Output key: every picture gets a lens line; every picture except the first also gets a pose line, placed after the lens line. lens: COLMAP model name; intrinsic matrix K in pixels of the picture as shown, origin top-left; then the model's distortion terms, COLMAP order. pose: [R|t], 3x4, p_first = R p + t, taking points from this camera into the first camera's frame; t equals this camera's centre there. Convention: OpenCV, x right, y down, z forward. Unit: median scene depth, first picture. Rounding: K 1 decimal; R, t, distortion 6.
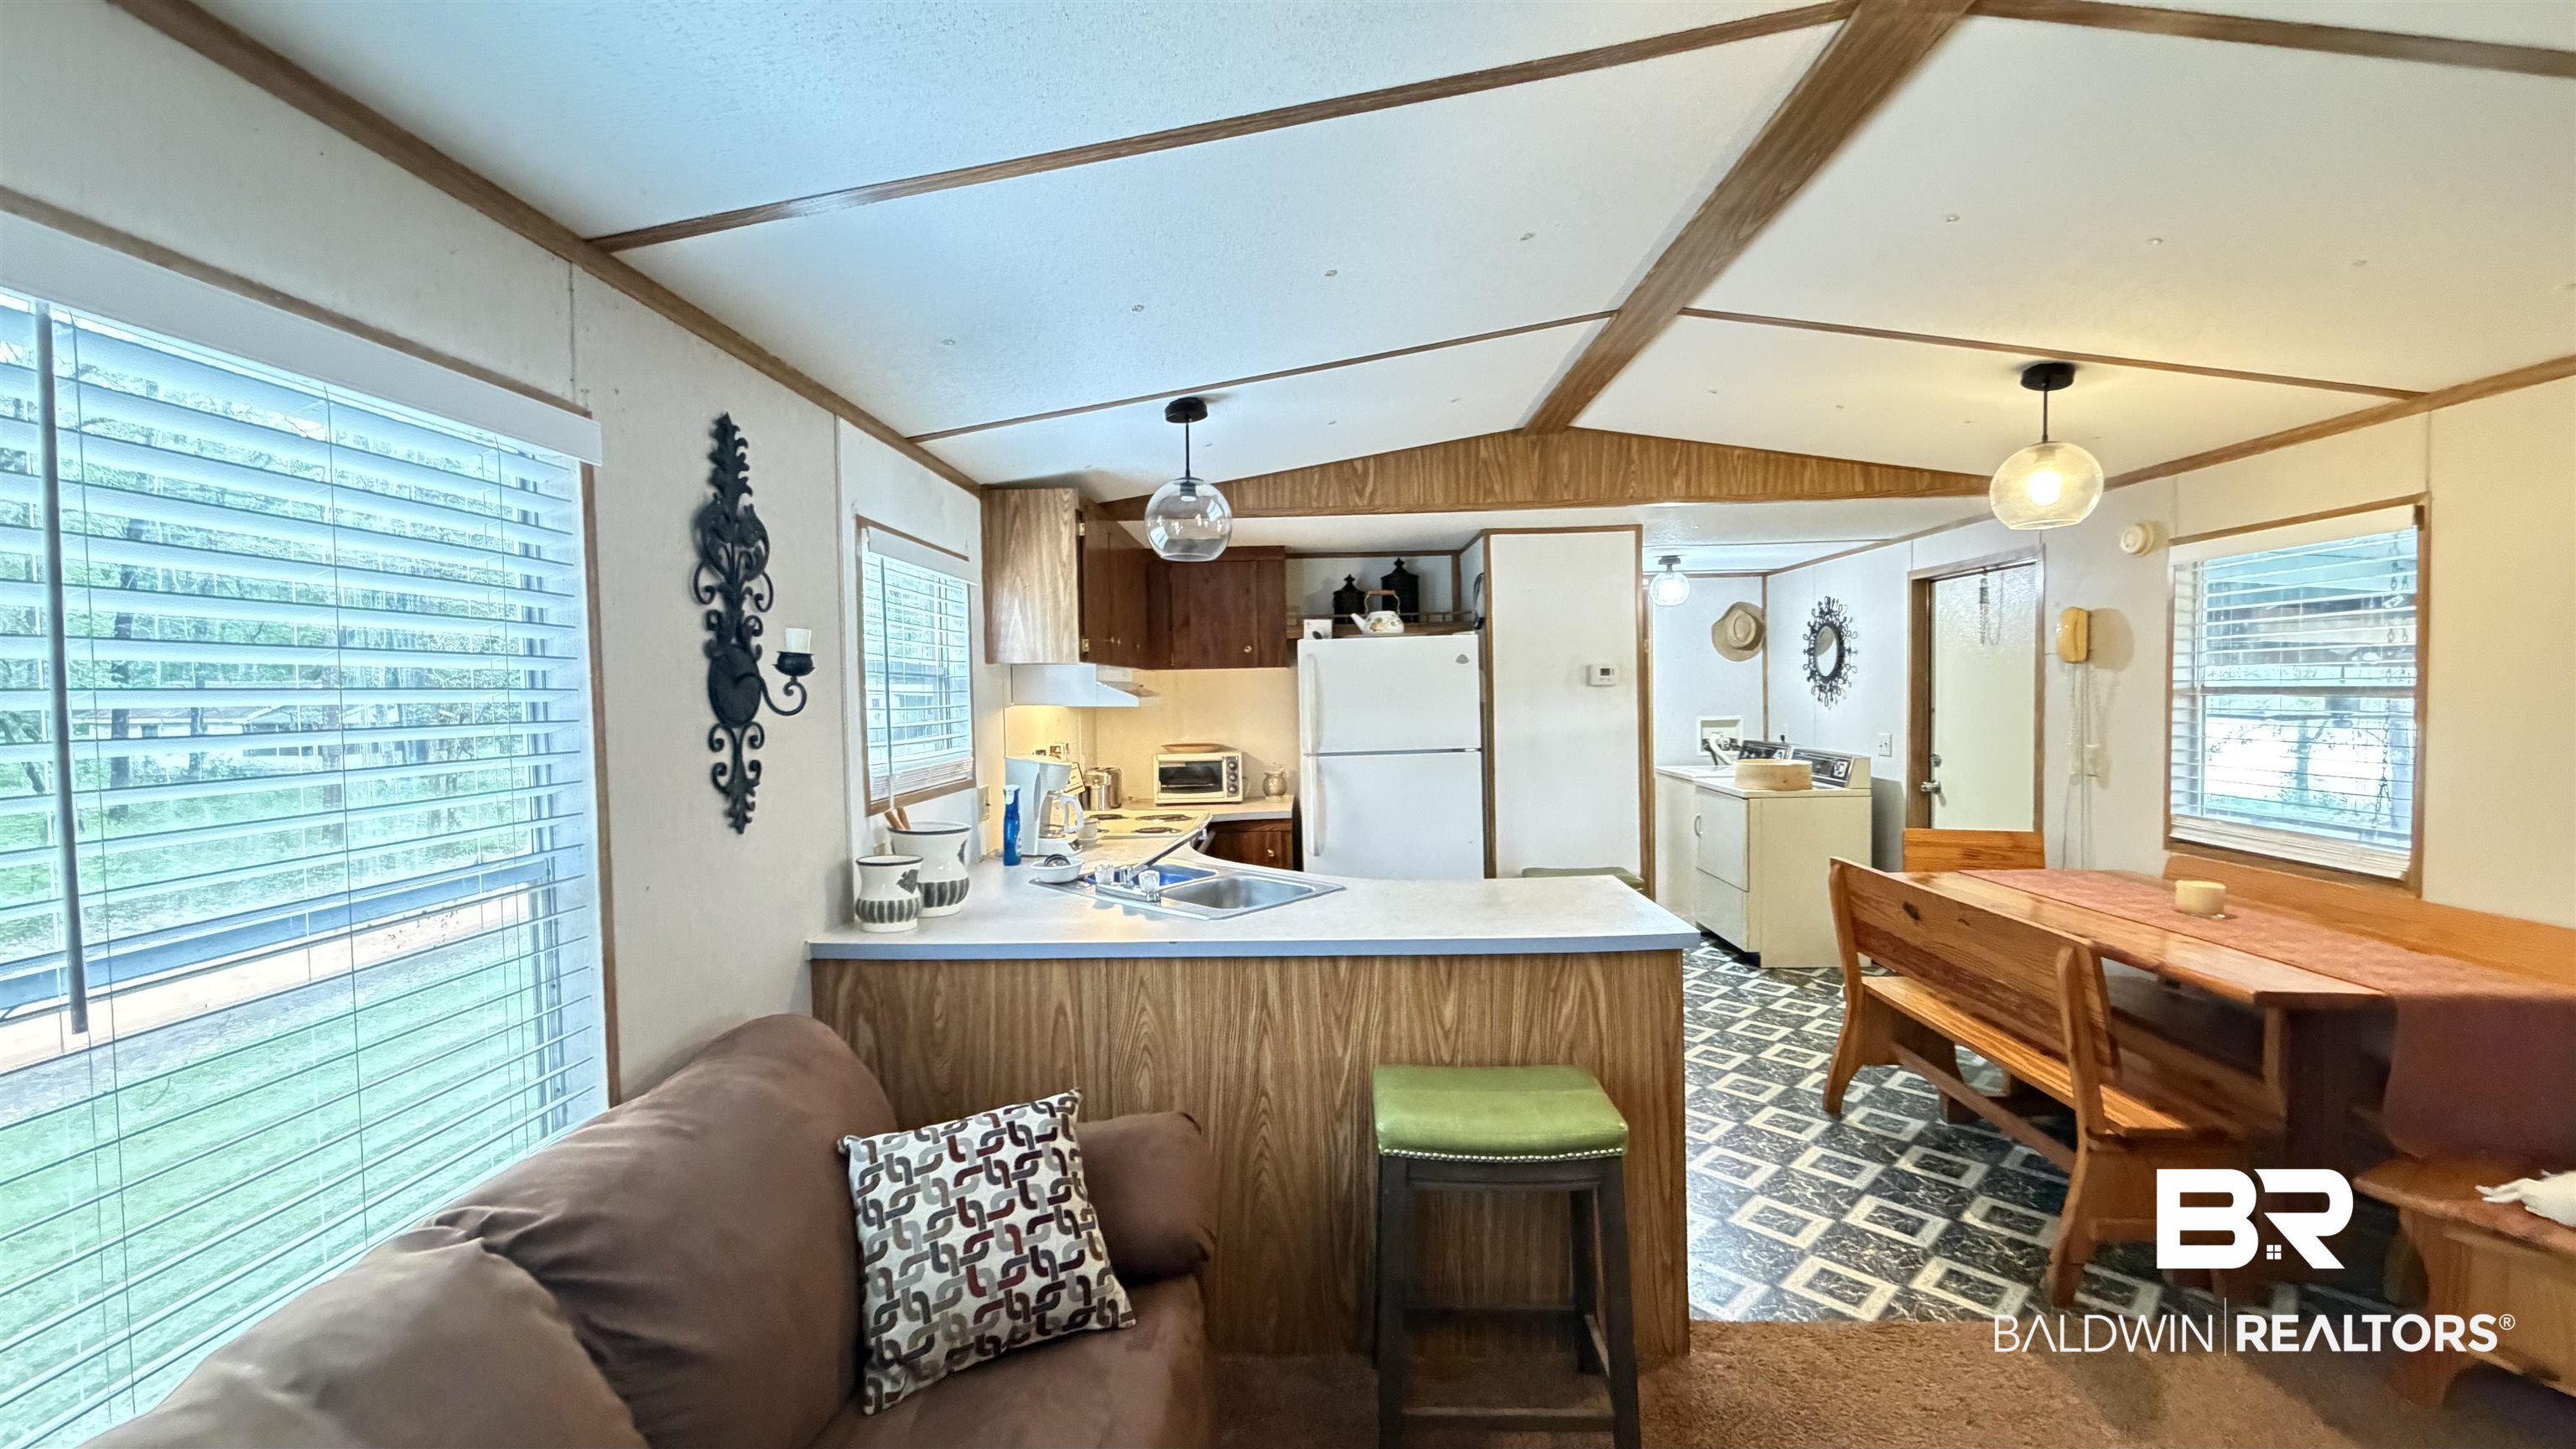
lens RADIAL K [[1035.0, 0, 1288.0], [0, 1035.0, 724.5], [0, 0, 1]] dist [0.002780, 0.000007]
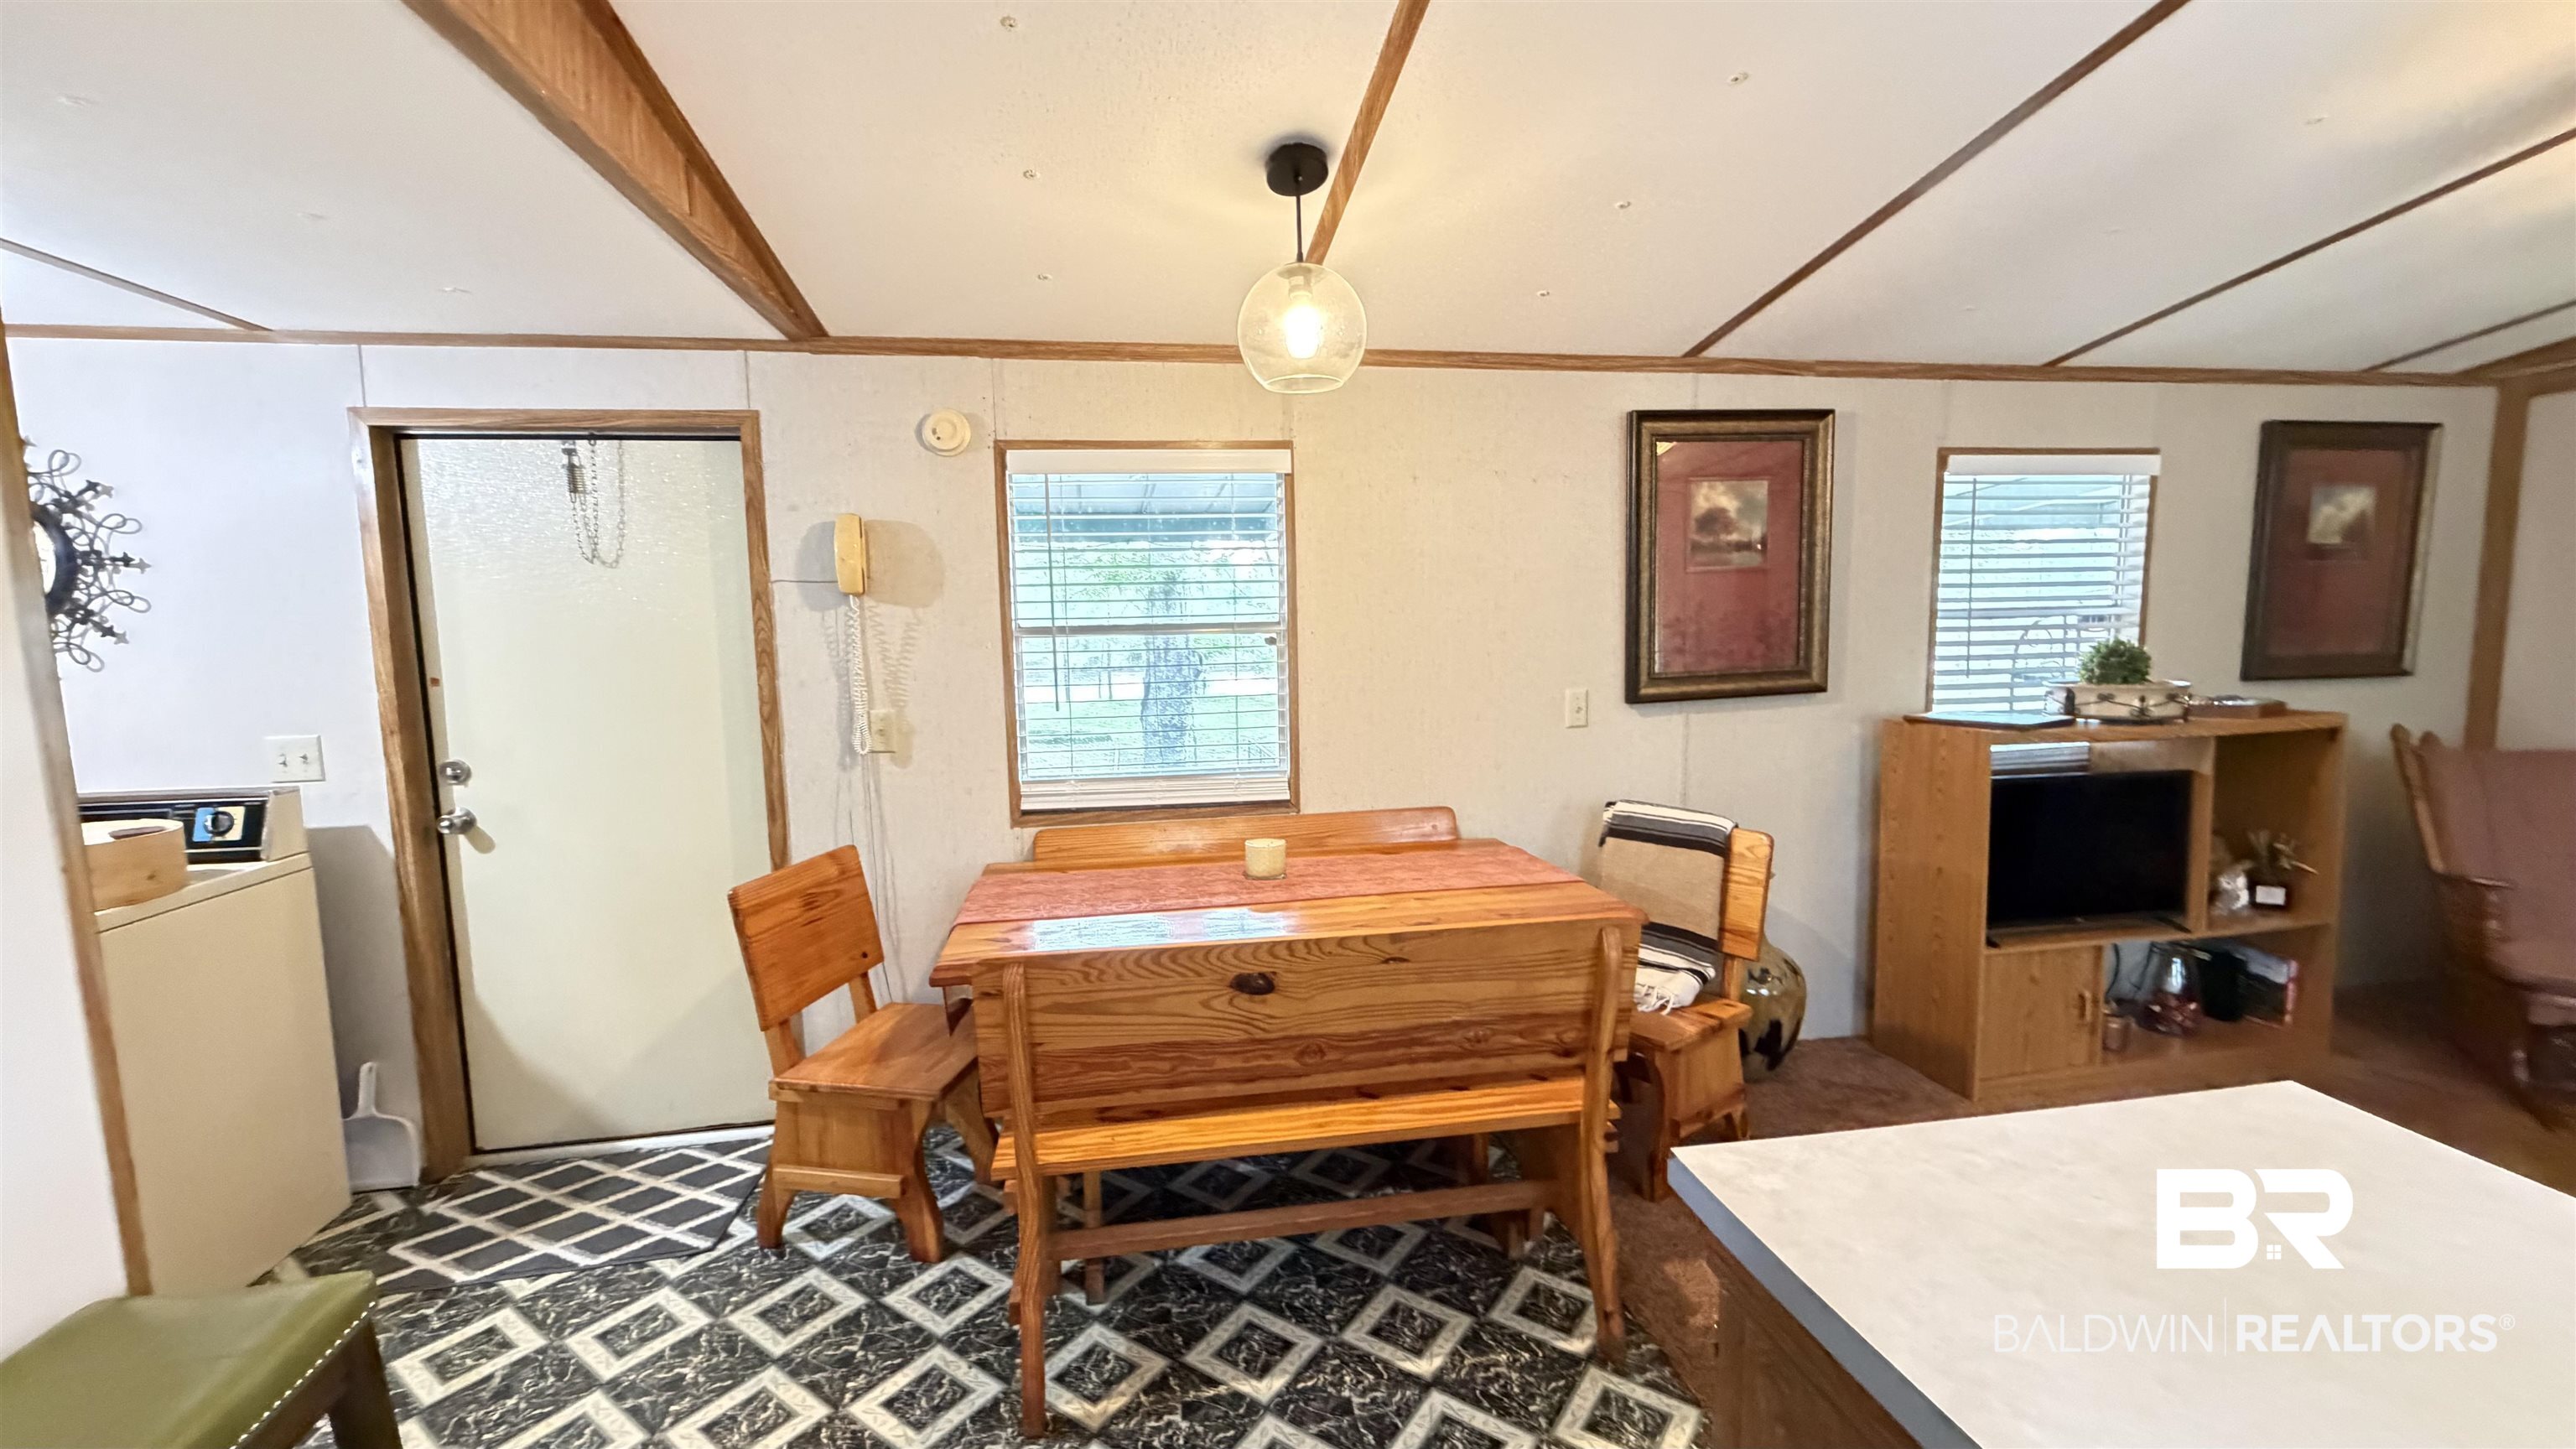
lens RADIAL K [[1035.0, 0, 1288.0], [0, 1035.0, 724.5], [0, 0, 1]] dist [0.002780, 0.000007]
pose [[-0.193471, -0.078221, 0.977983, 0.015838], [0.053417, 0.994498, 0.090110, -0.026950], [-0.979651, 0.069675, -0.188228, 1.113429]]
